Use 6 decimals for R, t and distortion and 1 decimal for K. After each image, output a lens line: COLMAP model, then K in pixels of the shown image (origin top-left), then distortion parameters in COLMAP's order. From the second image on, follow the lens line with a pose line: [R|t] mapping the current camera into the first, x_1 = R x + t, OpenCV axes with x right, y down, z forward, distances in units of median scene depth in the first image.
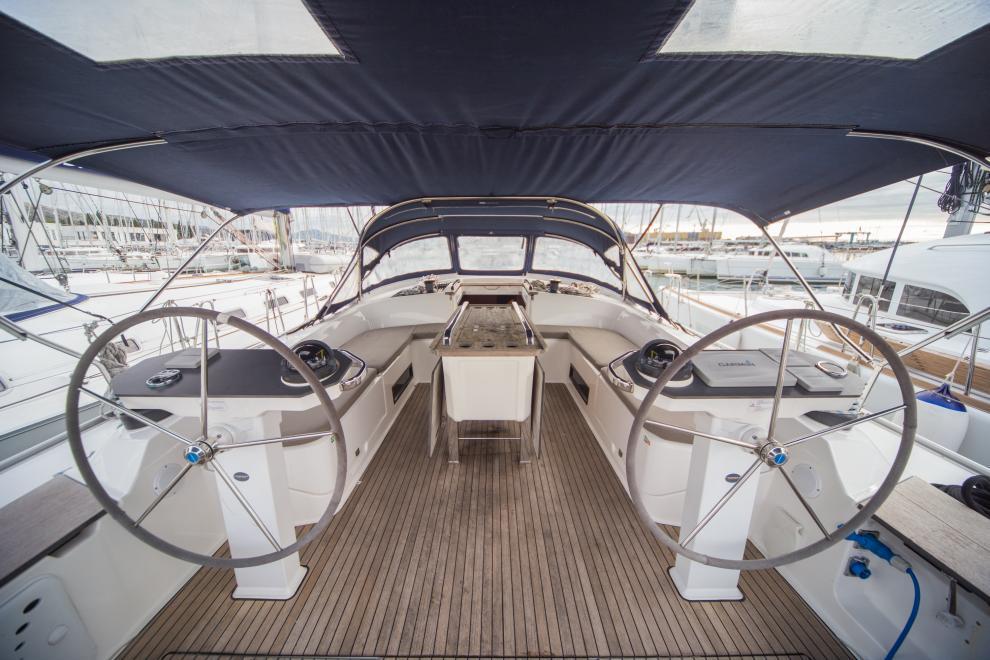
lens RADIAL K [[343.8, 0, 493.2], [0, 343.8, 325.6], [0, 0, 1]] dist [0.001695, 0.000122]
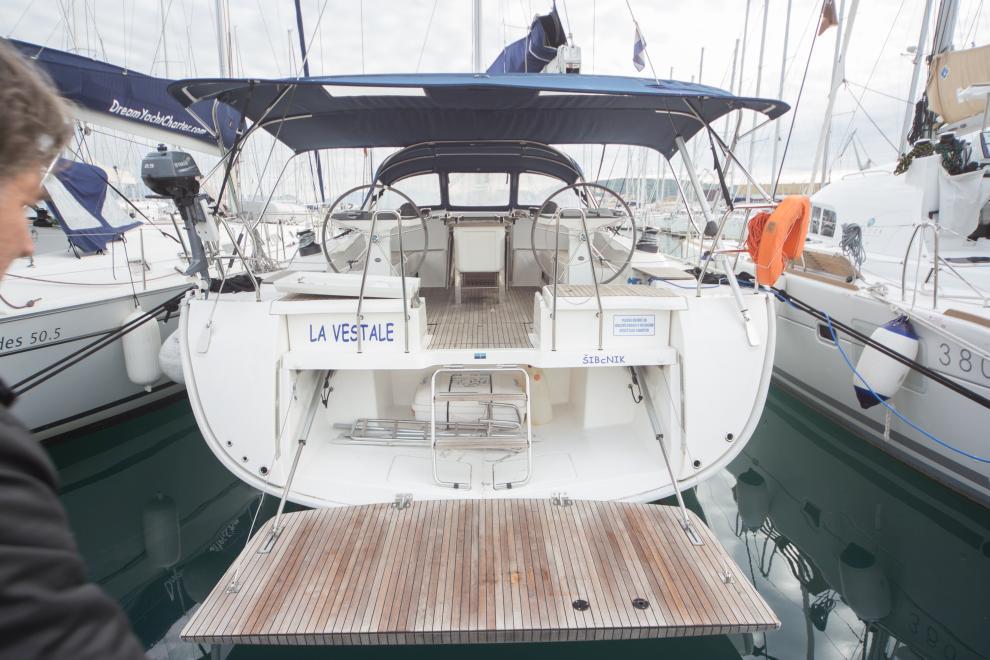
lens RADIAL K [[615.8, 0, 495.0], [0, 615.8, 330.0], [0, 0, 1]] dist [-0.004908, -0.000760]
pose [[0.999668, -0.013912, 0.021703, -0.002651], [0.014672, 0.999270, -0.035273, 0.332129], [-0.021196, 0.035580, 0.999142, -1.011632]]
